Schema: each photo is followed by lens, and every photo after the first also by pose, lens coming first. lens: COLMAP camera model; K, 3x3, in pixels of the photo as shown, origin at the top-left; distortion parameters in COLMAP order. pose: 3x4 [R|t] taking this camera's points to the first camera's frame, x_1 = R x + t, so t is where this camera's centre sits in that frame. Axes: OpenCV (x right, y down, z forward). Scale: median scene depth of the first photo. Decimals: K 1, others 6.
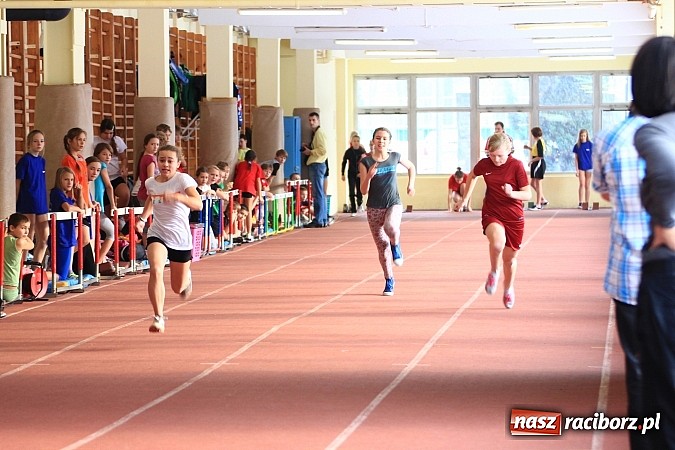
lens RADIAL K [[3106.1, 0, 338.7], [0, 3106.1, 183.4], [0, 0, 1]] dist [0.342844, 0.503268]
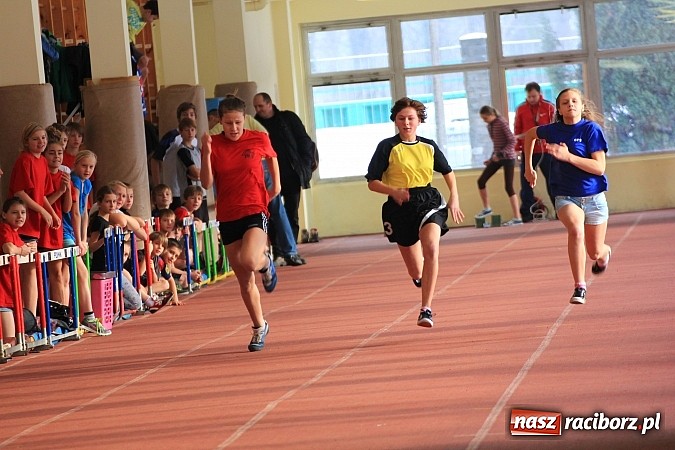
lens RADIAL K [[4022.8, 0, 361.3], [0, 4022.8, 225.9], [0, 0, 1]] dist [0.752674, 1.656878]
pose [[0.996951, -0.077311, -0.010575, 0.020906], [0.077416, 0.996950, 0.009890, -0.001247], [0.009778, -0.010678, 0.999895, 0.168078]]
